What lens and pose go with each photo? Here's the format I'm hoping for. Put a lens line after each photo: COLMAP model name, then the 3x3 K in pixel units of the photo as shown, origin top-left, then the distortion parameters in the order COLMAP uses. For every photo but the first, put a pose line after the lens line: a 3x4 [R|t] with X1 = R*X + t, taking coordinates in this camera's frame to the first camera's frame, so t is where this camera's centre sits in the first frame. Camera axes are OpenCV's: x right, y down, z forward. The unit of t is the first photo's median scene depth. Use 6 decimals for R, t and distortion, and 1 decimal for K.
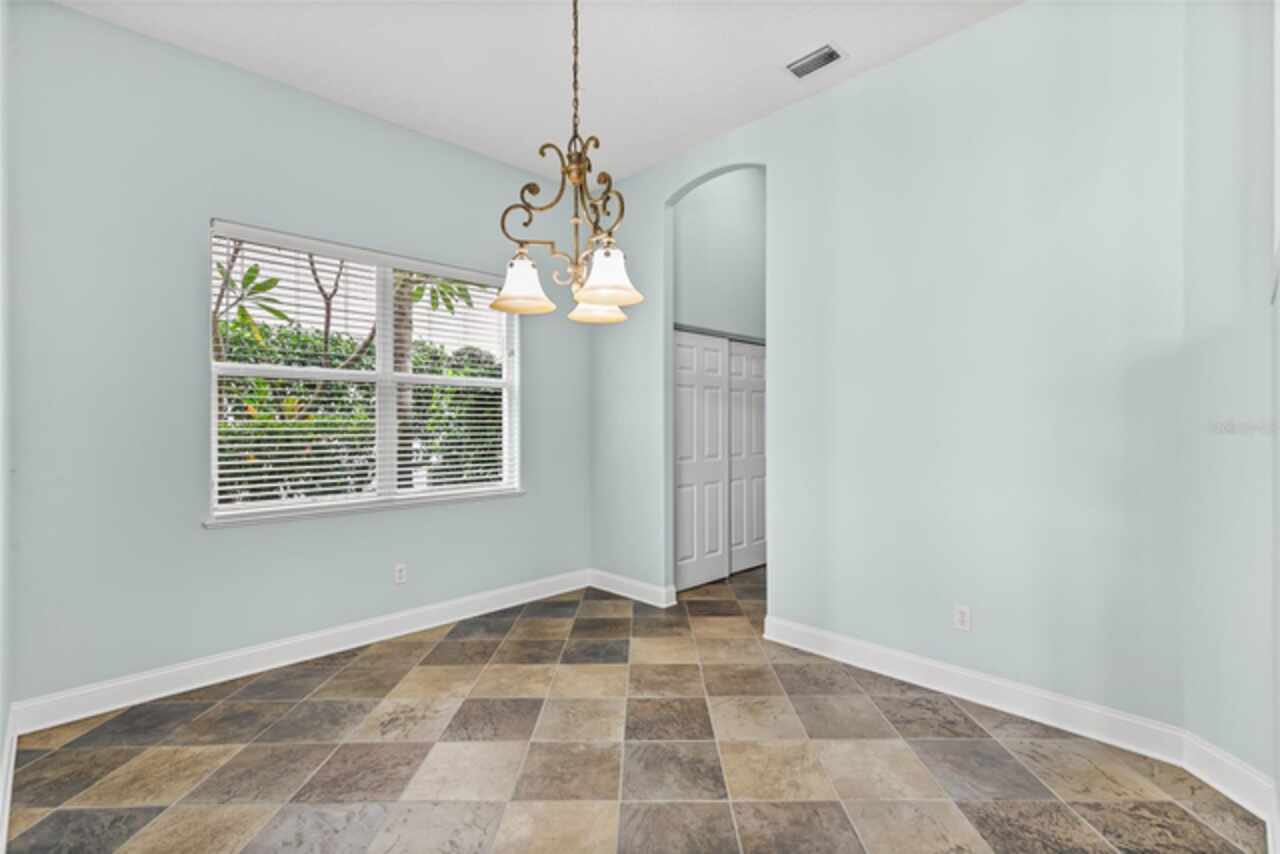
lens RADIAL K [[575.2, 0, 639.9], [0, 575.2, 423.5], [0, 0, 1]] dist [0.001975, 0.000182]
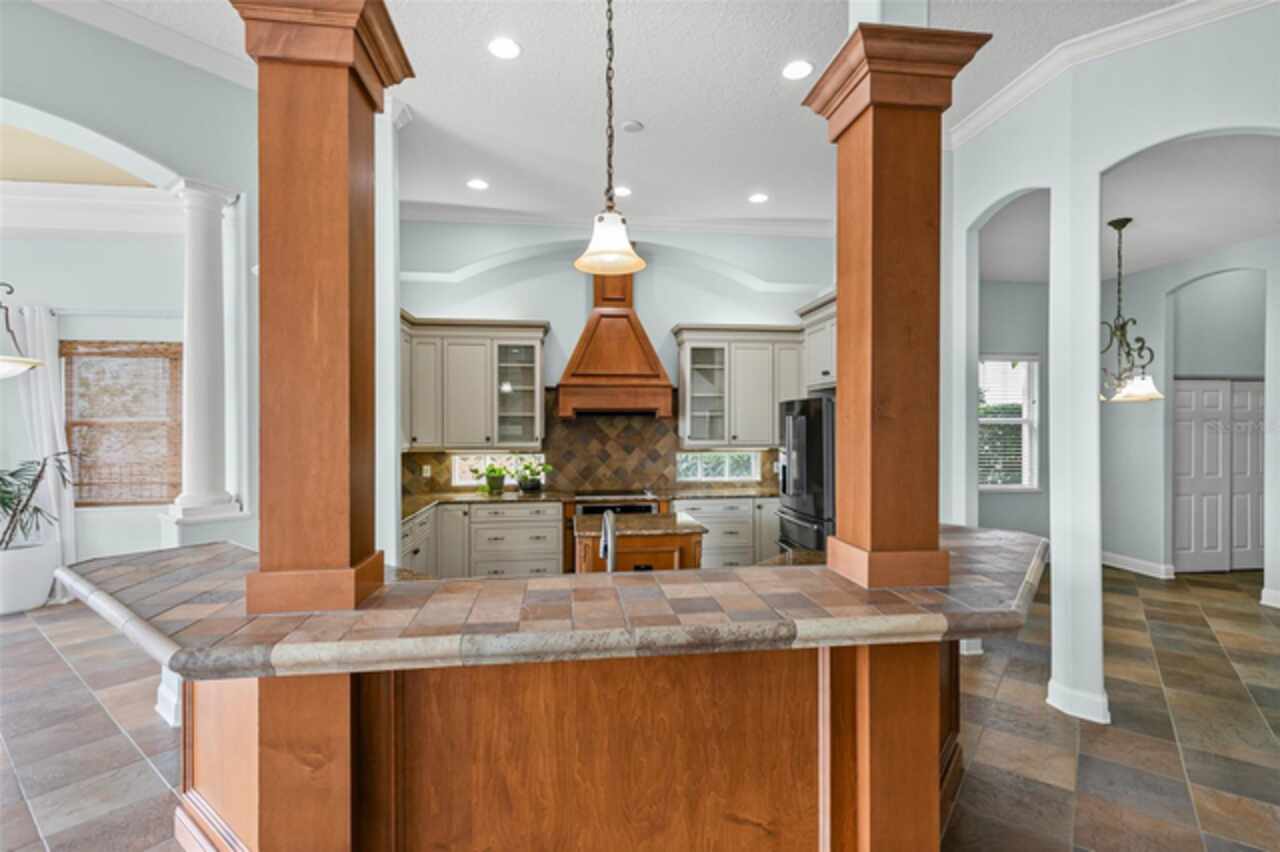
lens RADIAL K [[585.3, 0, 640.0], [0, 585.3, 426.0], [0, 0, 1]] dist [0.000782, 0.000332]
pose [[0.796208, 0.004280, -0.605008, -0.175695], [-0.000451, 0.999979, 0.006481, -0.102568], [0.605023, -0.004887, 0.796193, -1.439951]]
